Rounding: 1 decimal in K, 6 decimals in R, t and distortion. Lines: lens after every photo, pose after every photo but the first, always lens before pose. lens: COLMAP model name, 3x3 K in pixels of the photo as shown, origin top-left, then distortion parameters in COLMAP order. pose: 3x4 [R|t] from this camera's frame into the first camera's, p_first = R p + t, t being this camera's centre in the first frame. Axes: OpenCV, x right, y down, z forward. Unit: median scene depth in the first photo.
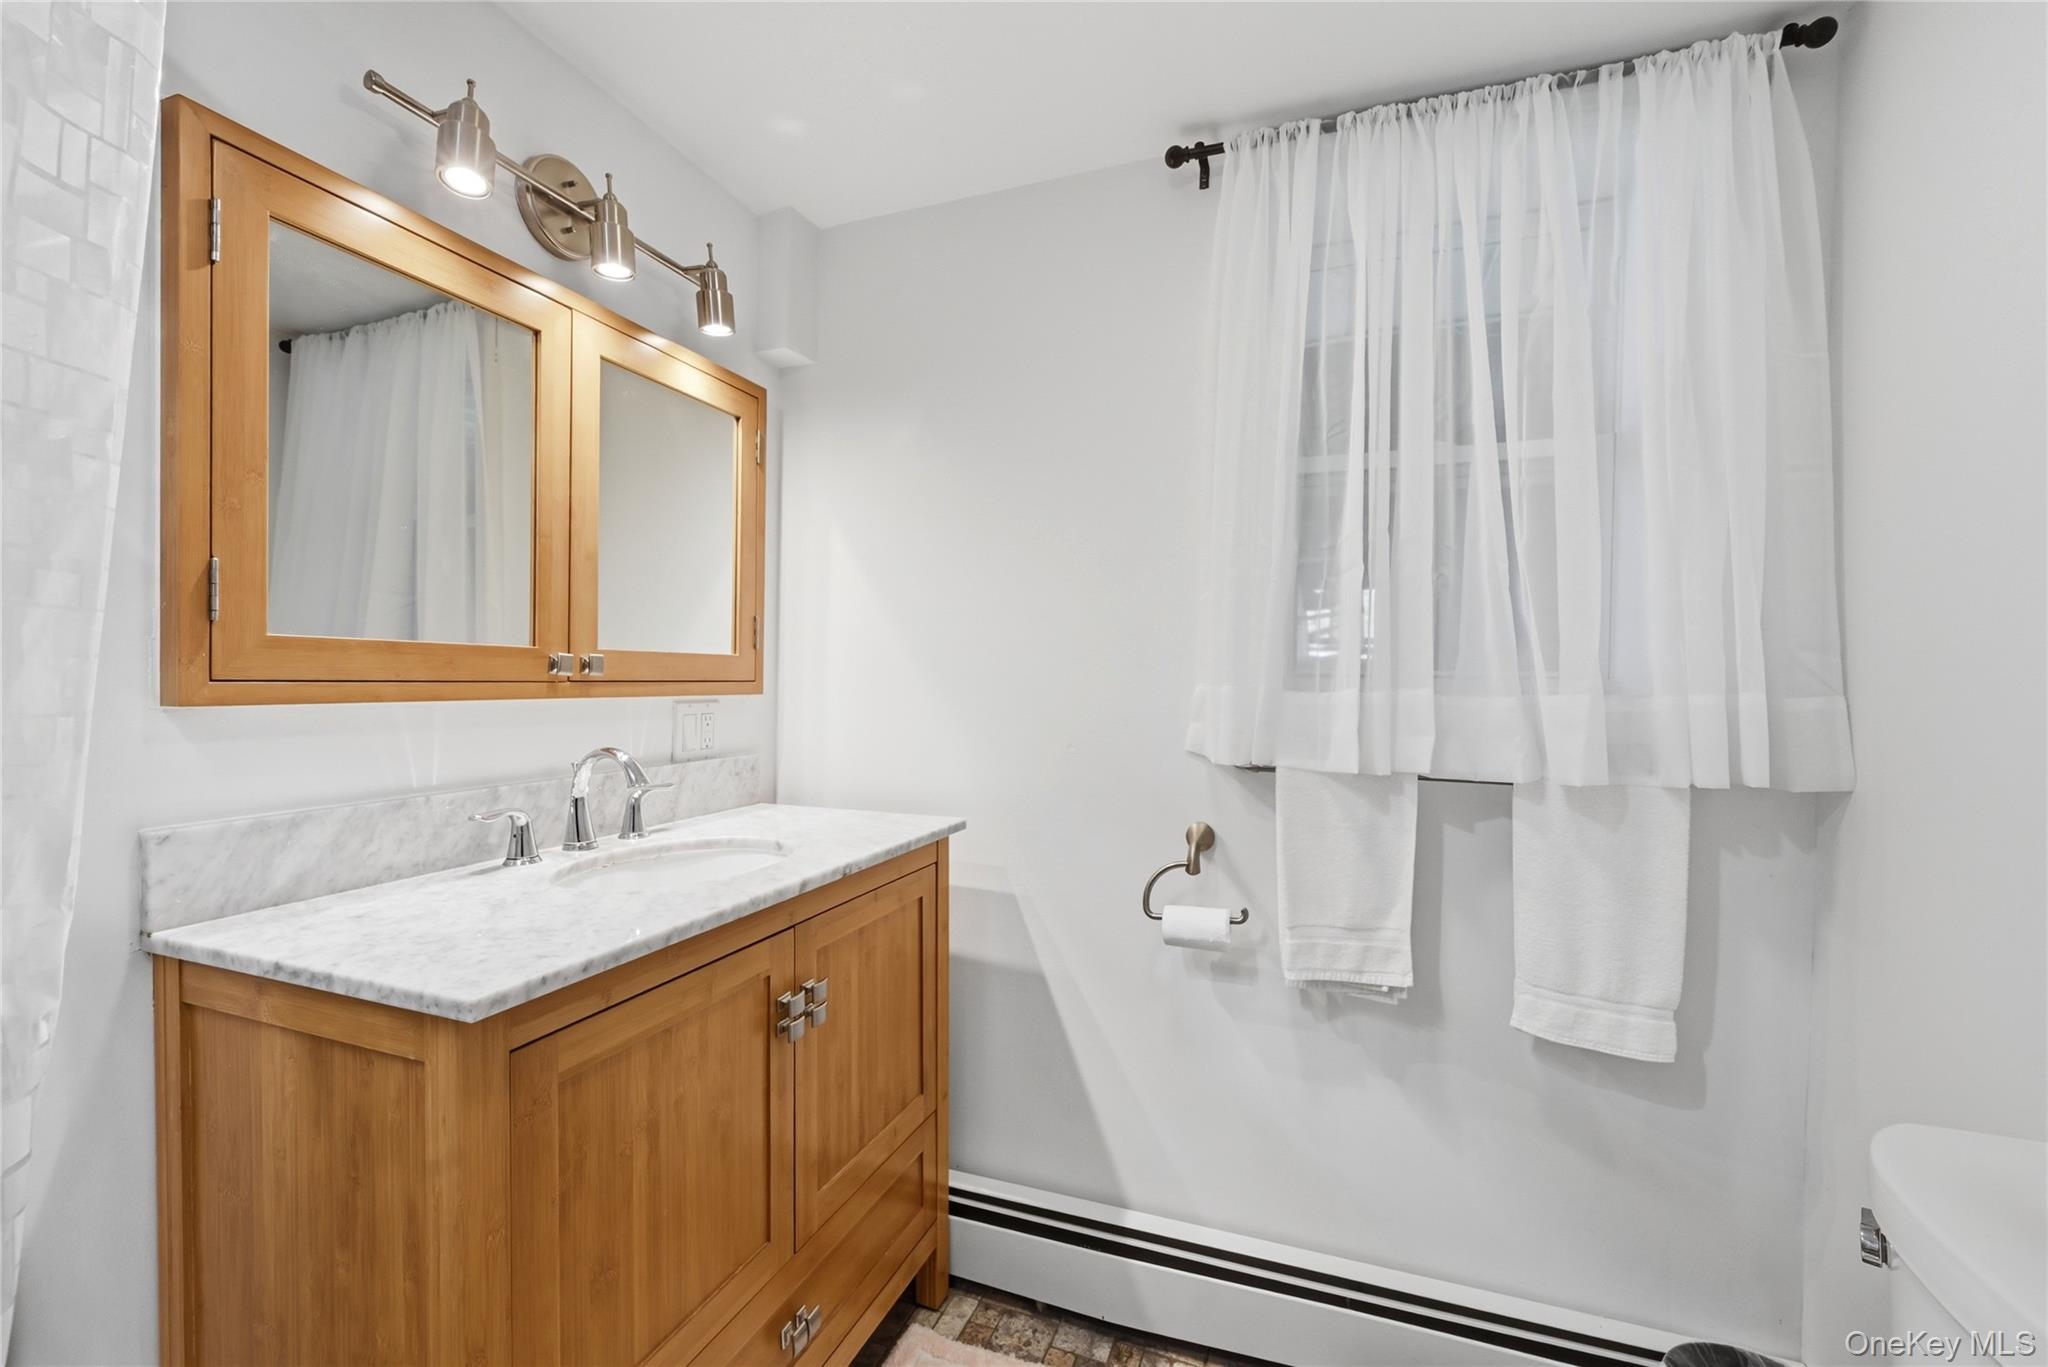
lens RADIAL K [[826.6, 0, 1024.0], [0, 826.6, 683.5], [0, 0, 1]] dist [0.000828, 0.000173]
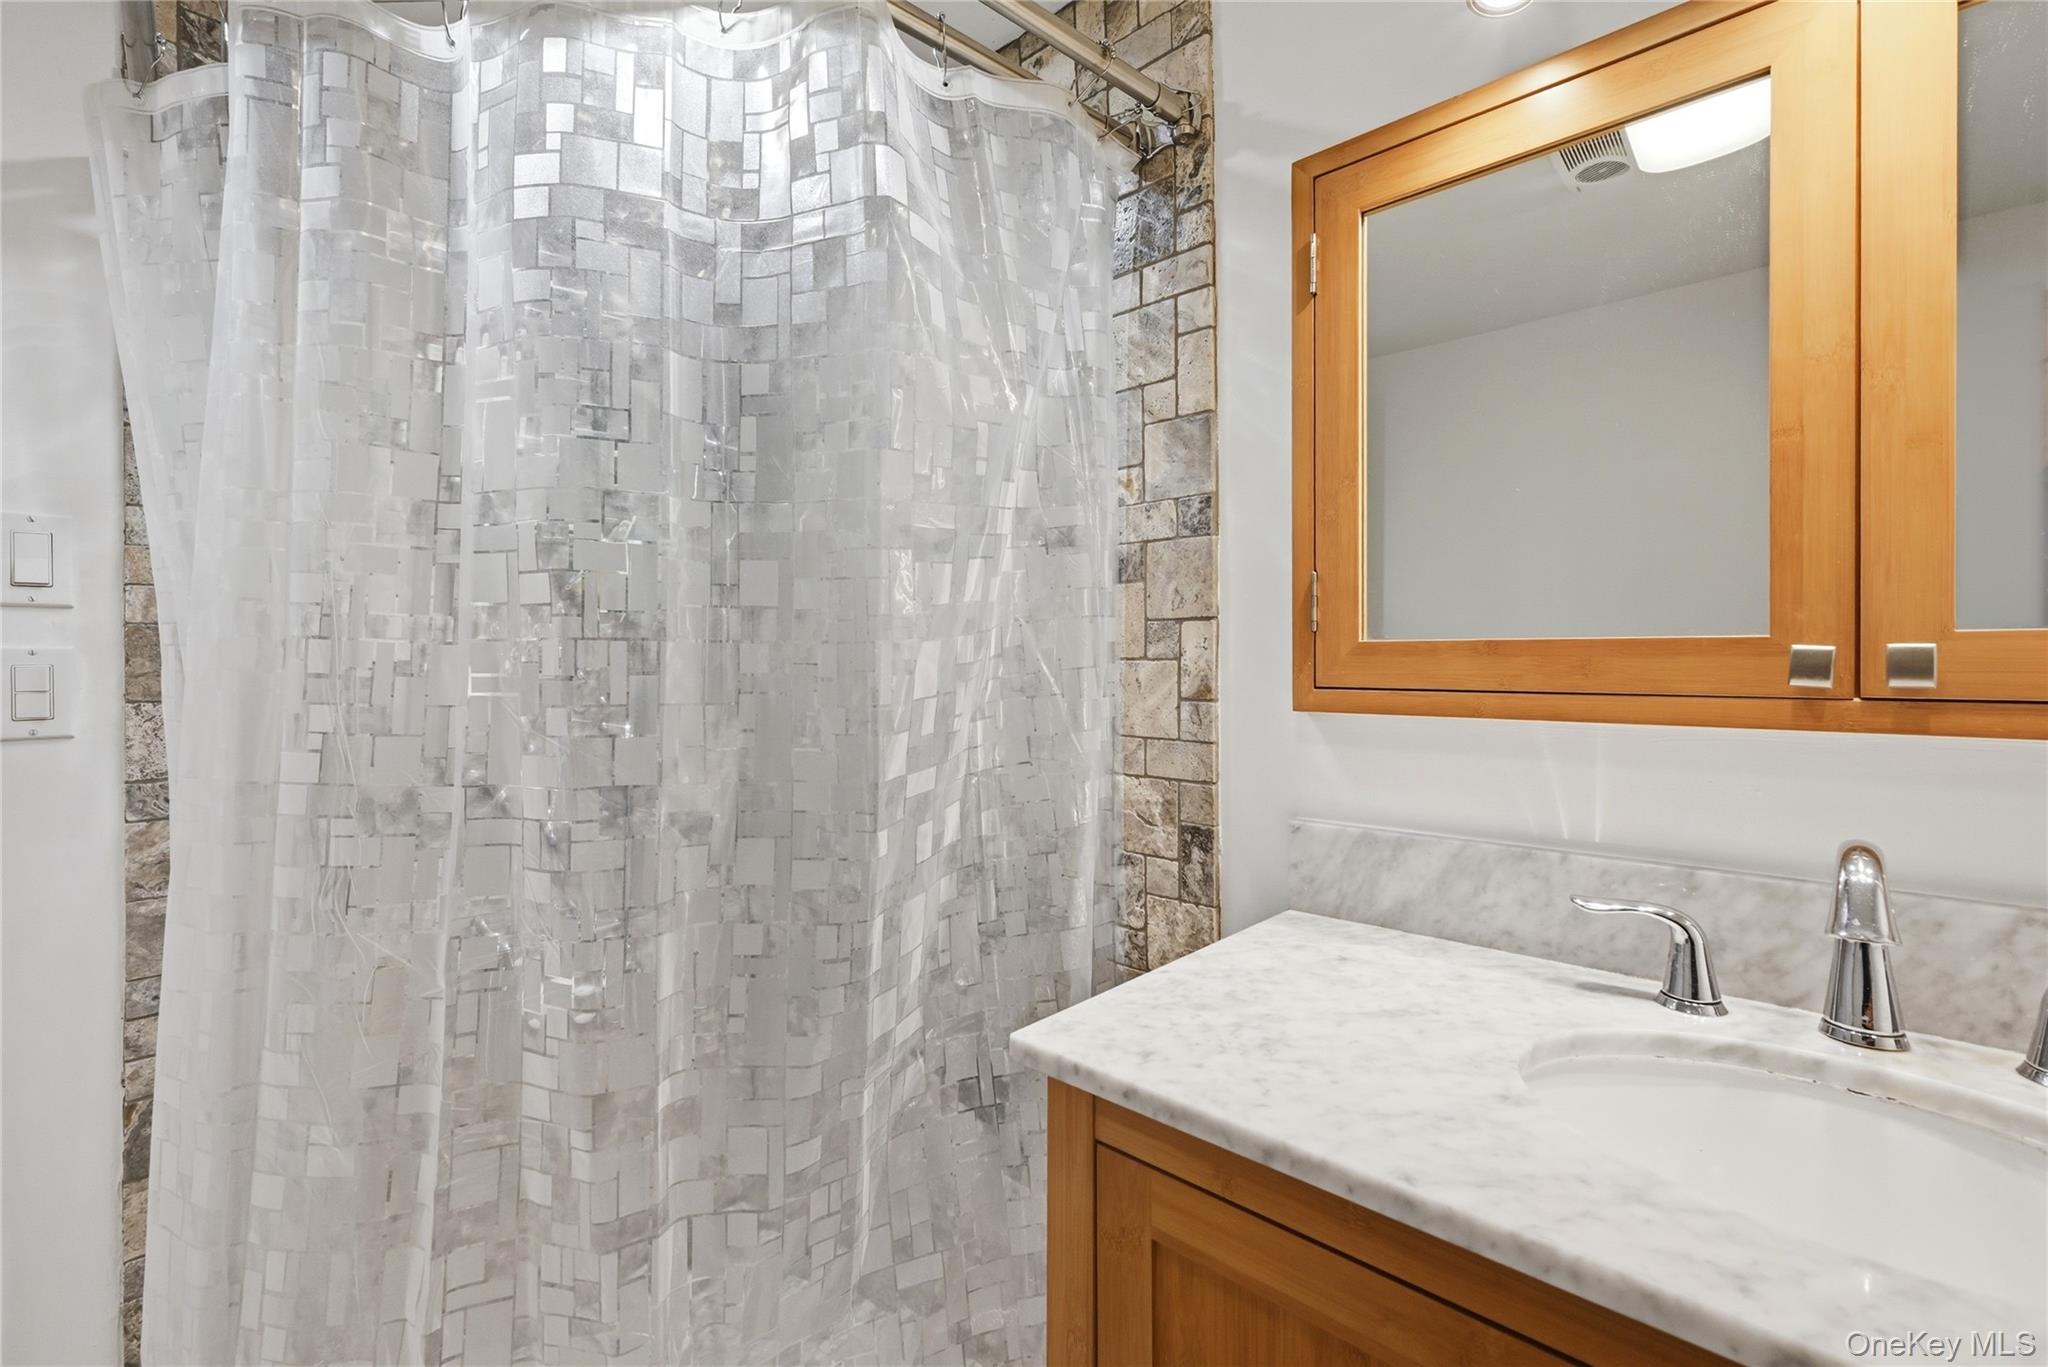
lens RADIAL K [[881.0, 0, 1063.3], [0, 881.0, 666.0], [0, 0, 1]] dist [0.000457, 0.000182]
pose [[-0.346397, -0.015124, -0.937966, 0.172430], [-0.014935, 0.999832, -0.010606, -0.013775], [0.937969, 0.010335, -0.346565, 0.999605]]
